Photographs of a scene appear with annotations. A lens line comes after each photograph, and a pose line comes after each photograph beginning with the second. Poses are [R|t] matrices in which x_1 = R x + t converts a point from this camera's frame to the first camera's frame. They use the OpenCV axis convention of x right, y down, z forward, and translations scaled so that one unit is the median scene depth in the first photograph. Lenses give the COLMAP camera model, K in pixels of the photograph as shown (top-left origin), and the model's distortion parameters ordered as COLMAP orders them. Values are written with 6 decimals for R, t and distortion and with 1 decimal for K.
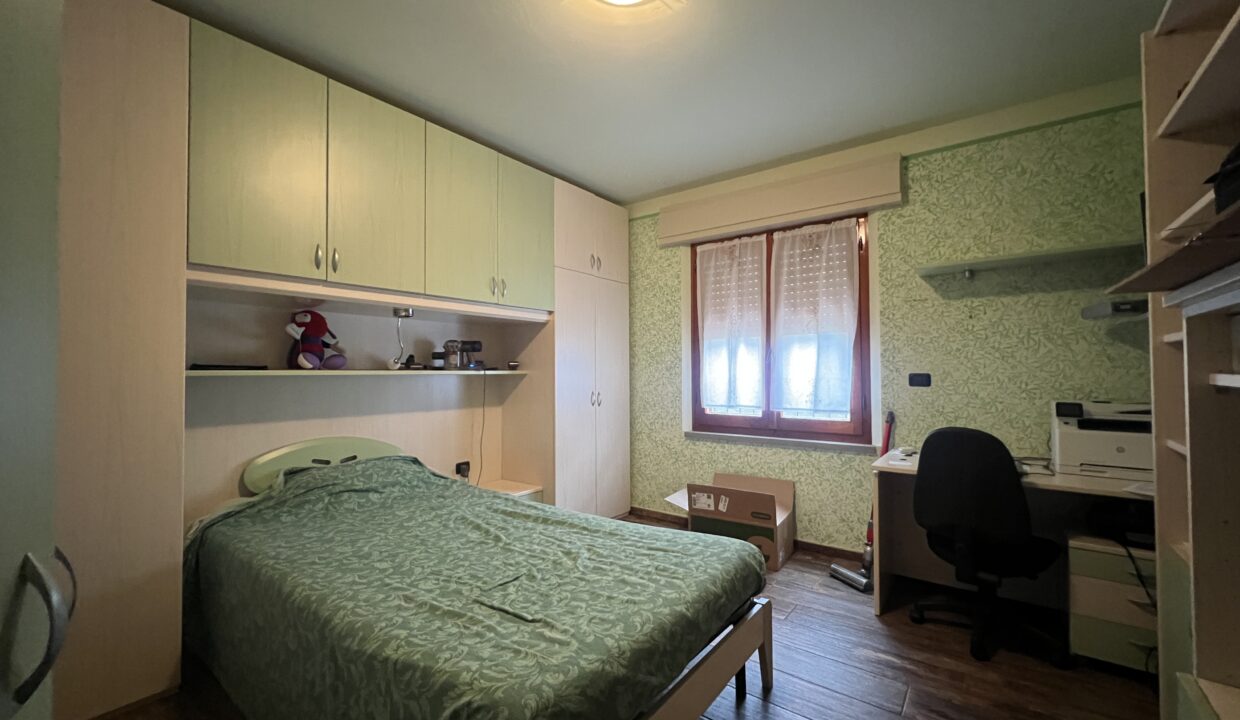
lens RADIAL K [[492.8, 0, 620.0], [0, 492.8, 360.0], [0, 0, 1]] dist [-0.000229, 0.000006]
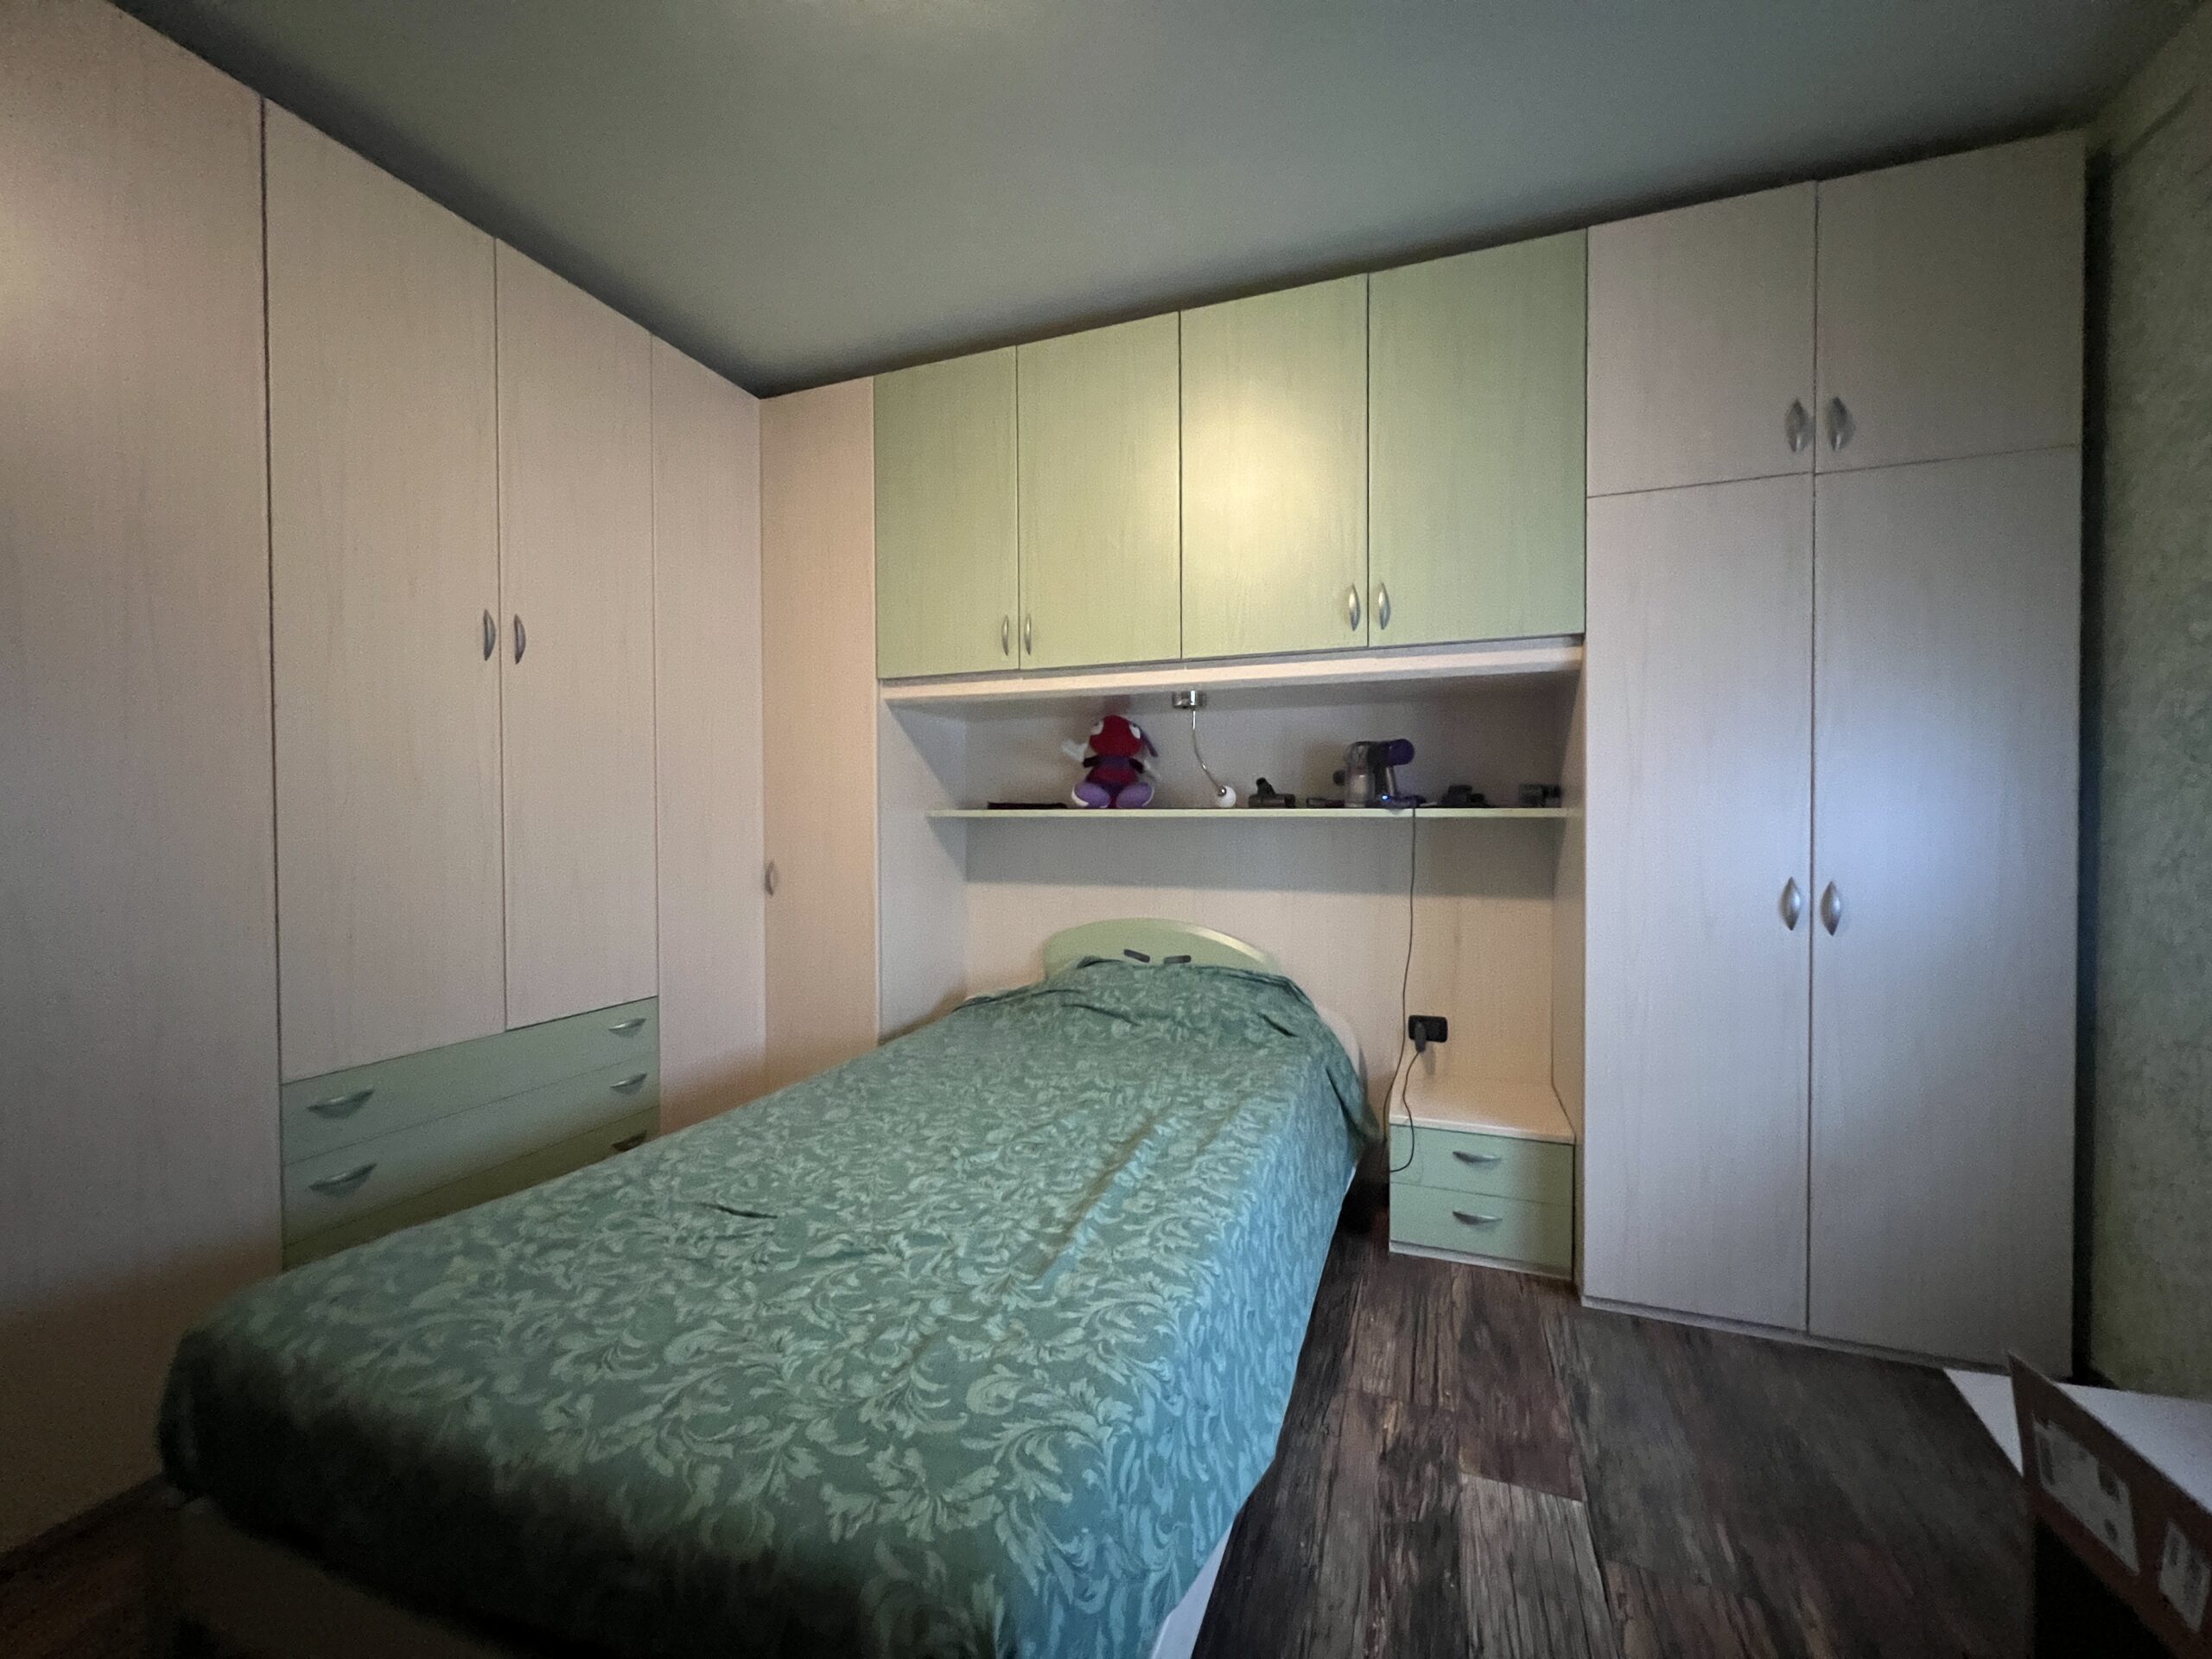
lens RADIAL K [[884.1, 0, 1109.9], [0, 884.1, 829.2], [0, 0, 1]] dist [-0.001680, -0.000466]
pose [[0.287657, 0.019491, -0.957535, 0.459510], [0.024134, 0.999328, 0.027592, 0.014523], [0.957430, -0.031046, 0.286993, 0.656269]]
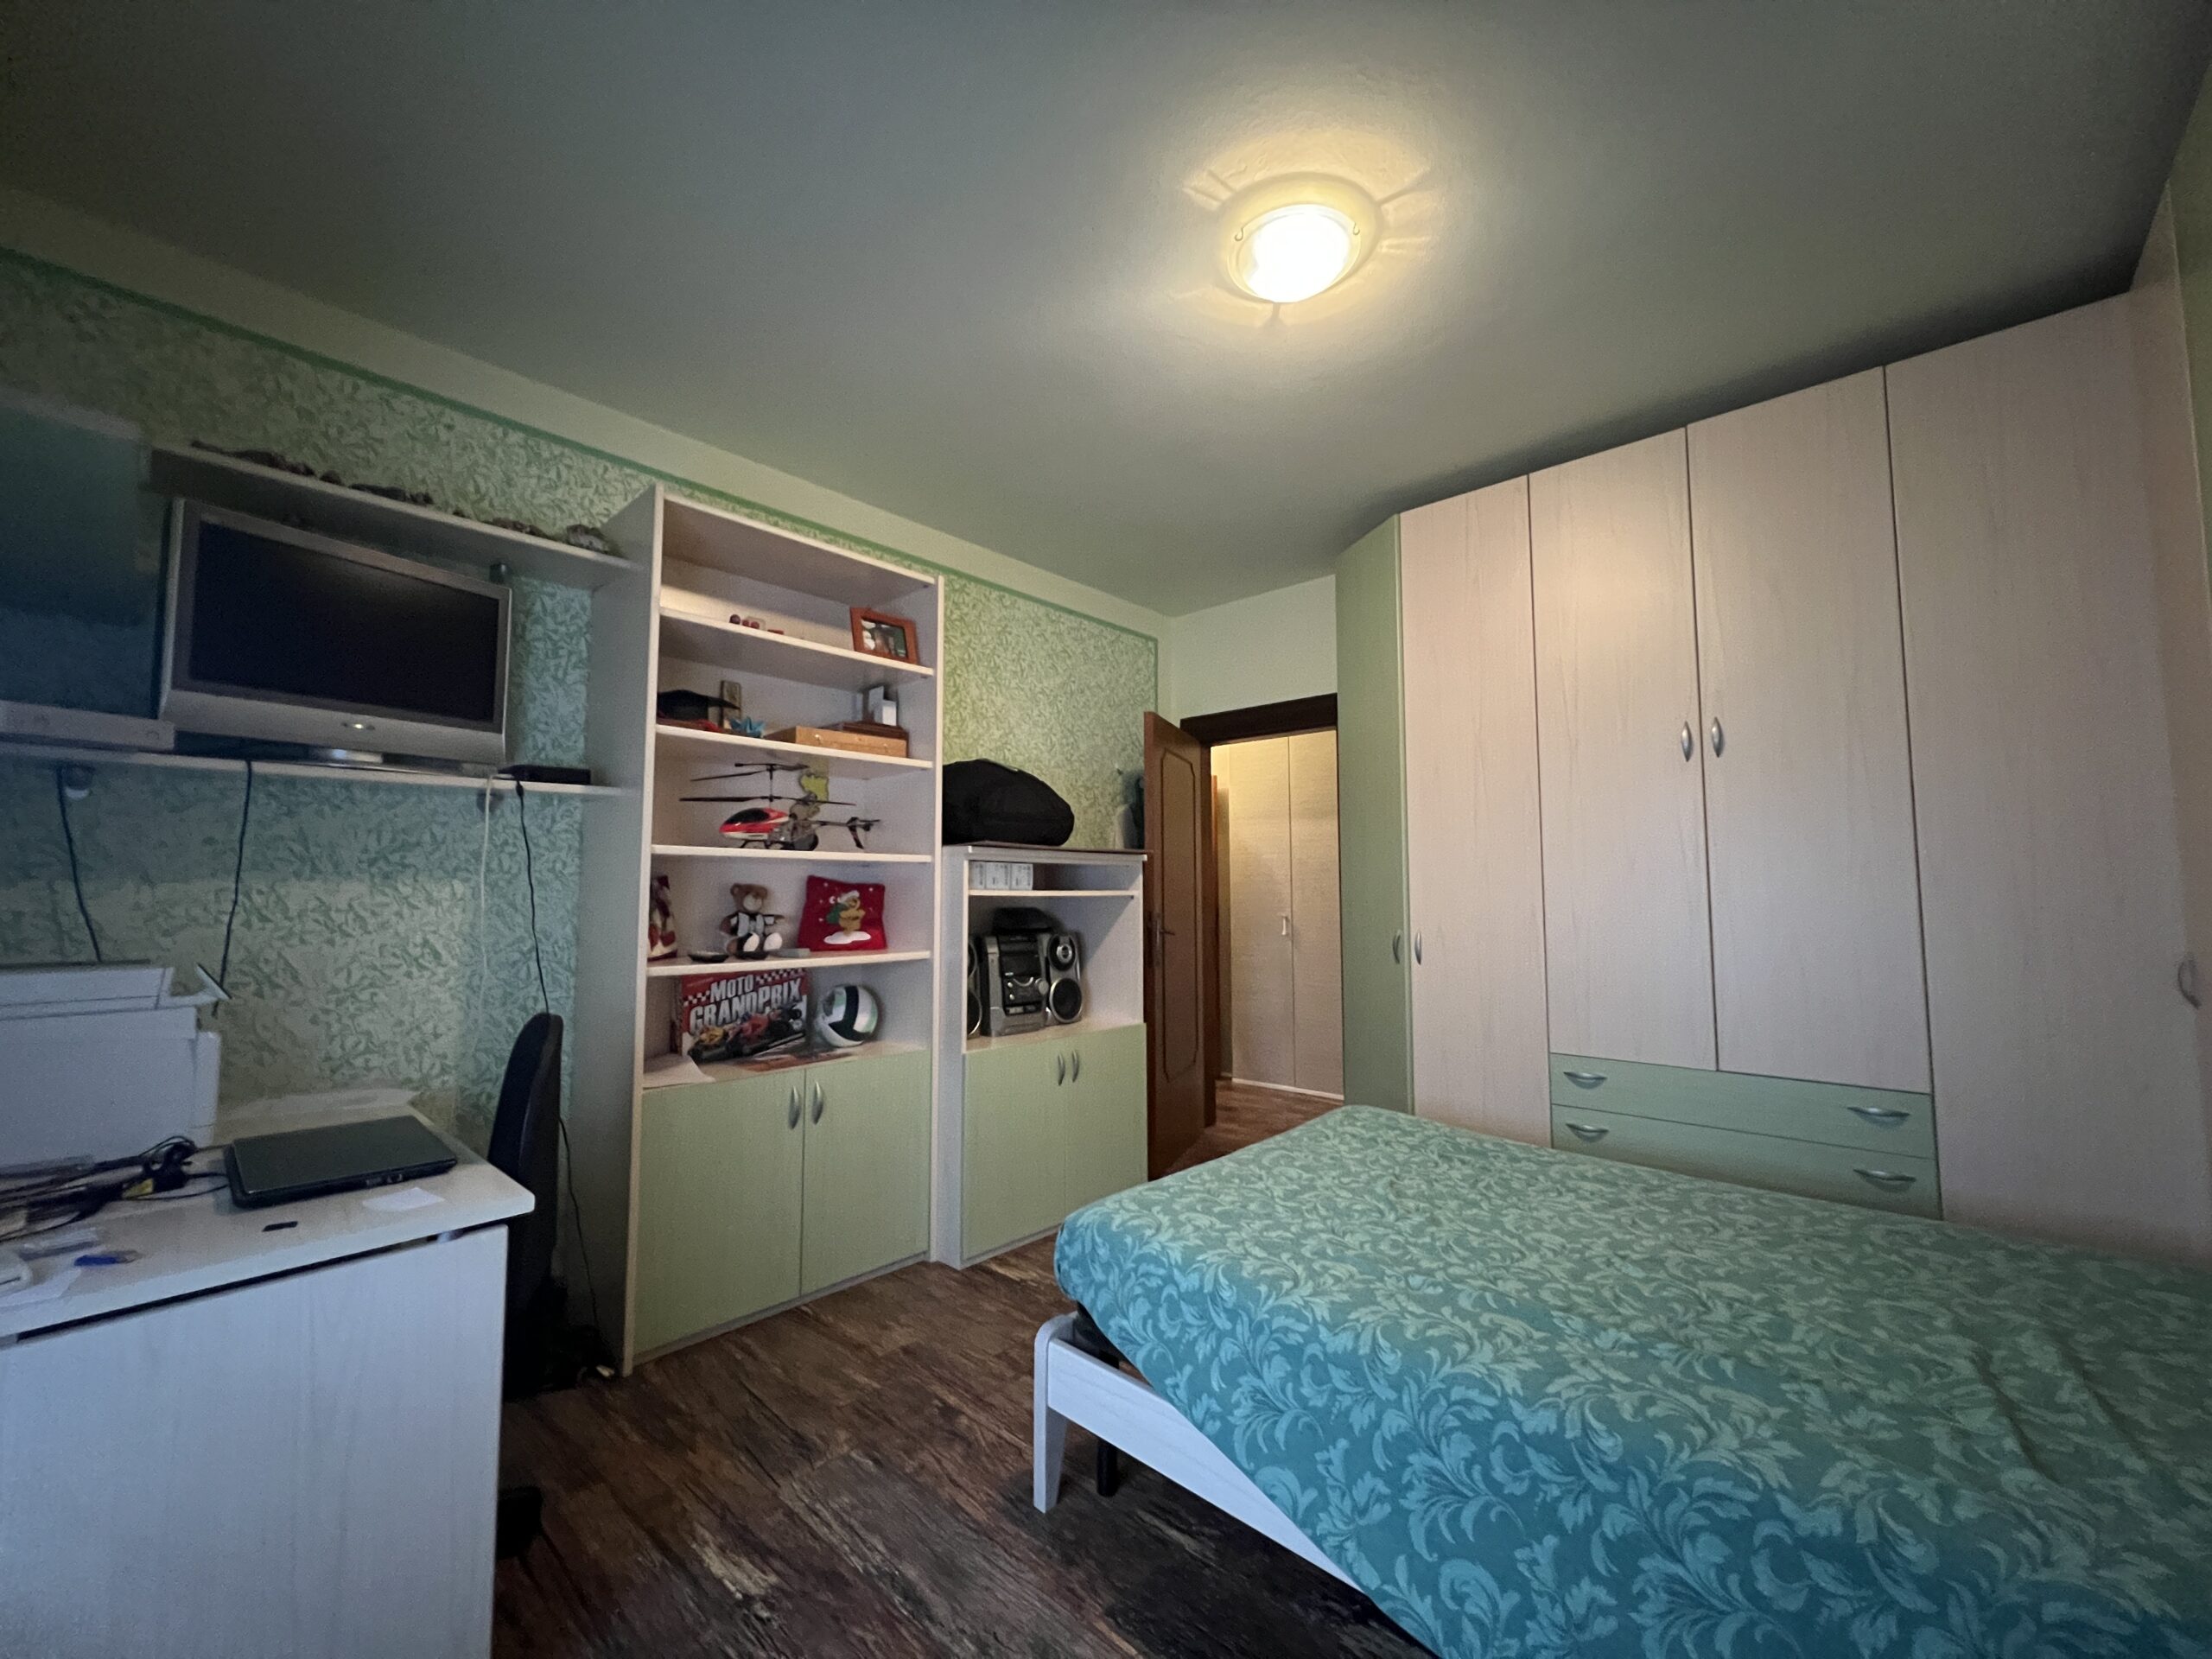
lens RADIAL K [[878.4, 0, 1106.0], [0, 878.4, 829.5], [0, 0, 1]] dist [-0.001474, 0.000197]
pose [[-0.995817, 0.017126, 0.089752, 0.109814], [0.008504, 0.995386, -0.095579, 0.033131], [-0.090975, -0.094416, -0.991367, 1.371486]]
